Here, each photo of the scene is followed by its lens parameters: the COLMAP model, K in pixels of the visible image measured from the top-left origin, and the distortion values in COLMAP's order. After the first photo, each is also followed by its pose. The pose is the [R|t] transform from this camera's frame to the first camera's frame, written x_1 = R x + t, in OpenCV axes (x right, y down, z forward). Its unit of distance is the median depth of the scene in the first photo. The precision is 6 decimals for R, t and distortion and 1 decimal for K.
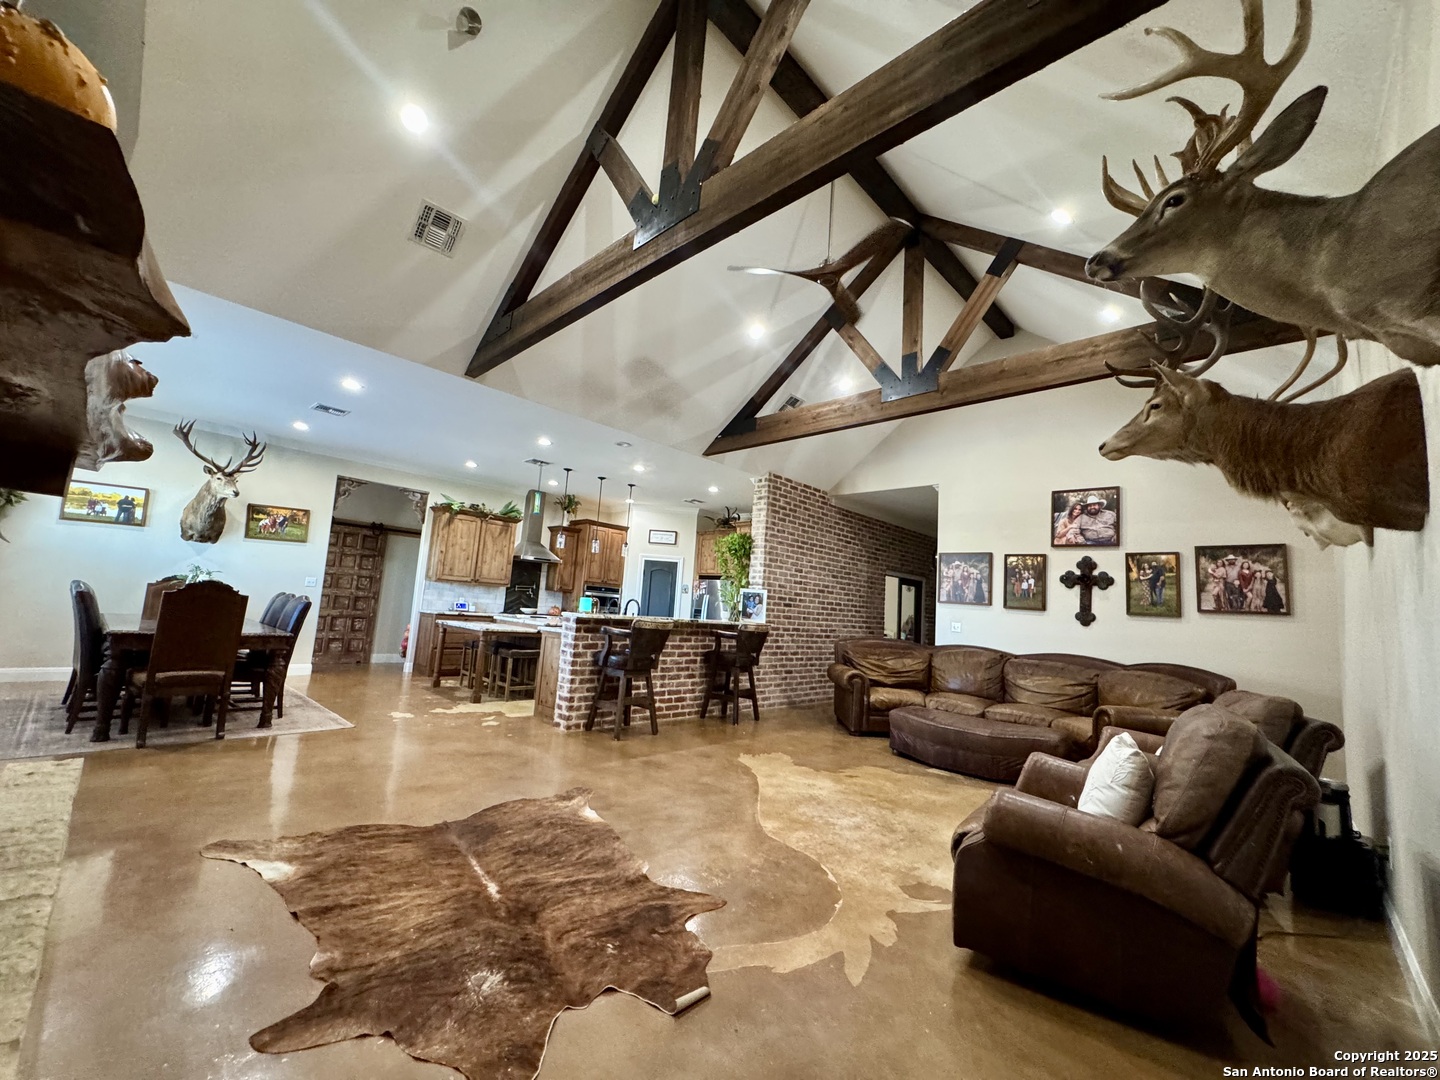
lens RADIAL K [[572.1, 0, 720.1], [0, 572.1, 537.9], [0, 0, 1]] dist [-0.003881, 0.000165]
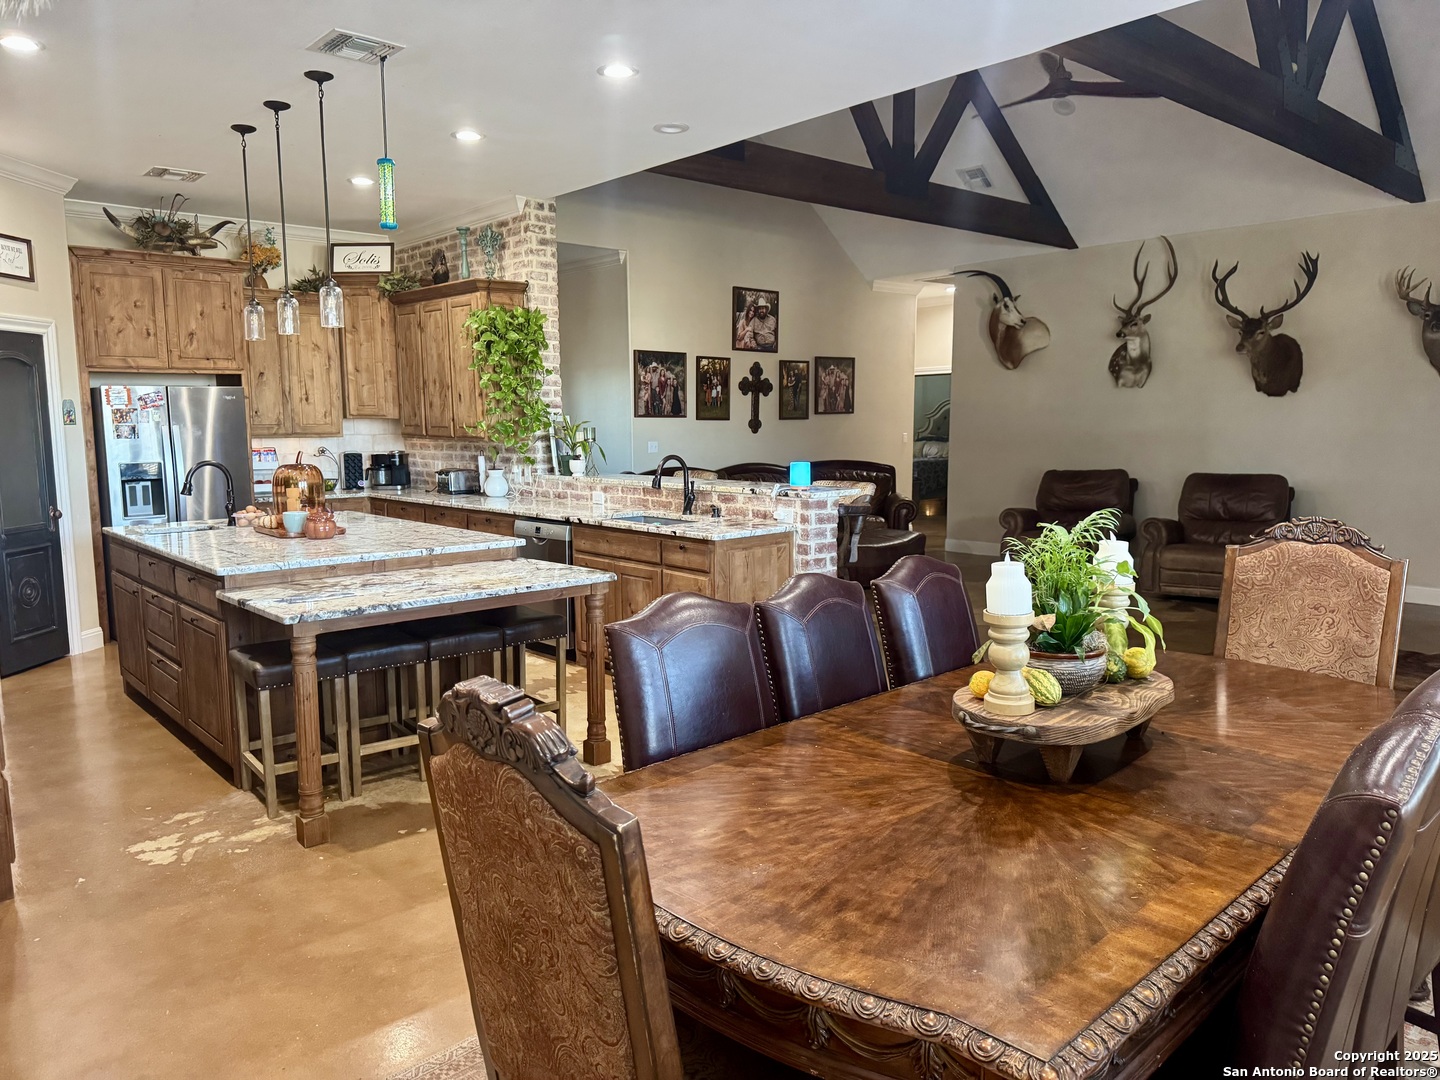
lens RADIAL K [[1001.2, 0, 720.0], [0, 1001.2, 540.0], [0, 0, 1]] dist [0.081068, 0.000031]
pose [[0.072014, -0.190891, 0.978966, -1.065332], [-0.108033, 0.974247, 0.197918, -0.004033], [-0.991536, -0.120013, 0.049537, 0.906594]]
